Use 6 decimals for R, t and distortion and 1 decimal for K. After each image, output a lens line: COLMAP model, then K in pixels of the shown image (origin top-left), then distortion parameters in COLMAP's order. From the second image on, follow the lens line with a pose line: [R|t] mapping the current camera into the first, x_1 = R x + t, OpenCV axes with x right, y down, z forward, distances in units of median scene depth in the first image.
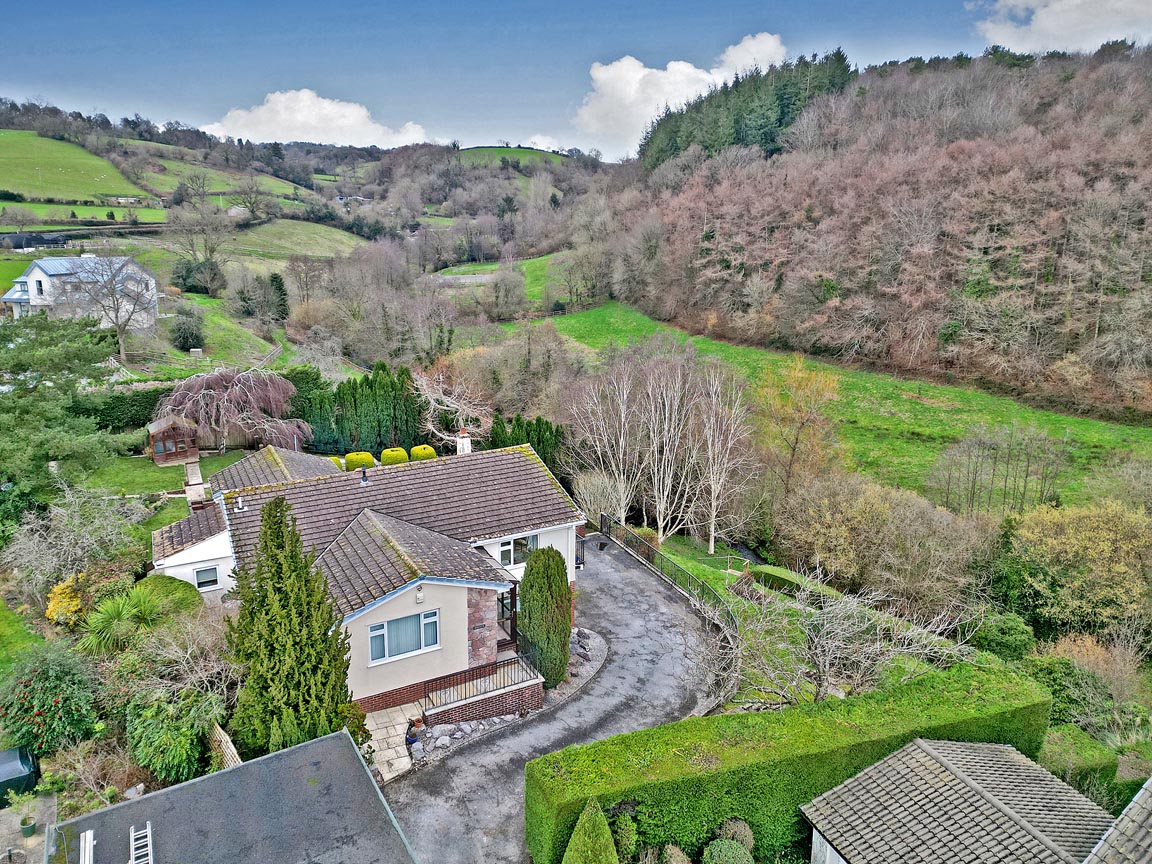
lens RADIAL K [[815.5, 0, 559.3], [0, 815.5, 403.3], [0, 0, 1]] dist [0.080089, -0.075892]
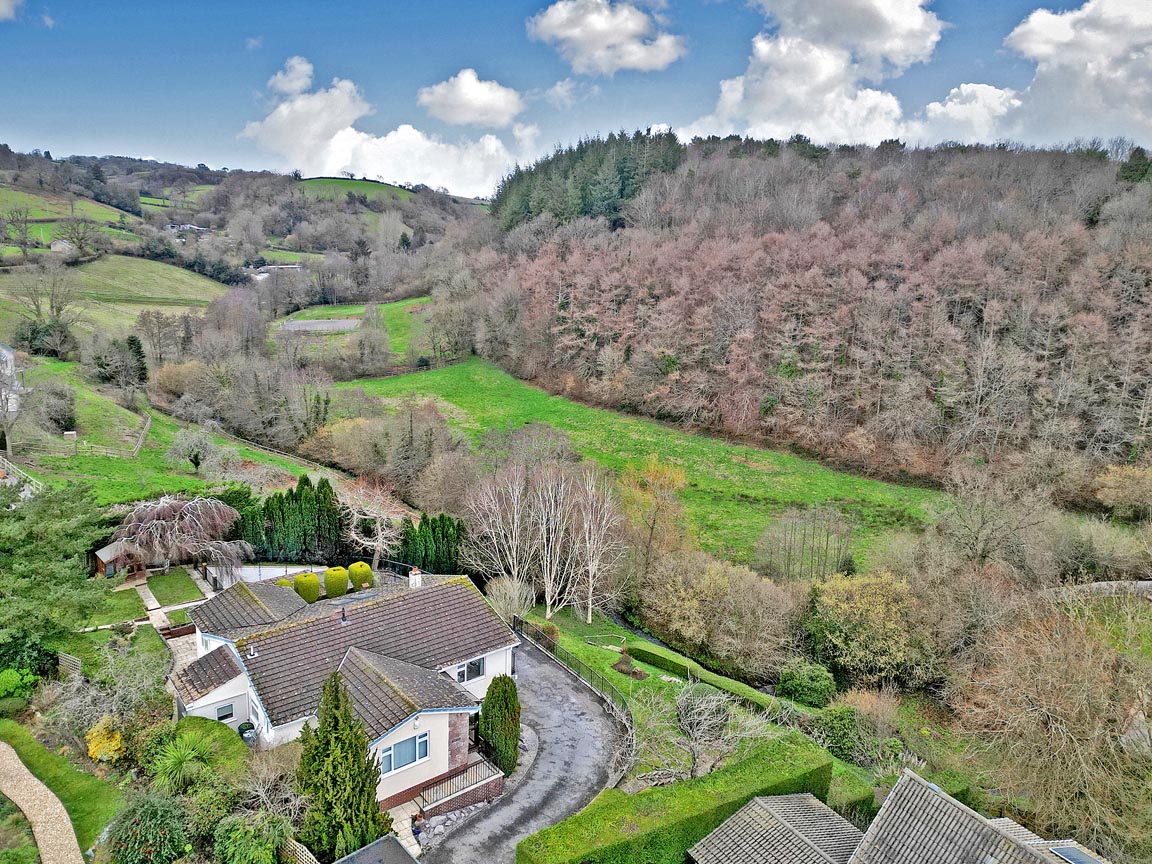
lens RADIAL K [[815.5, 0, 559.3], [0, 815.5, 403.3], [0, 0, 1]] dist [0.080089, -0.075892]
pose [[0.982157, -0.015128, 0.187453, -0.050500], [0.020002, 0.999509, -0.024135, -0.071949], [-0.186996, 0.027454, 0.981977, -0.114891]]
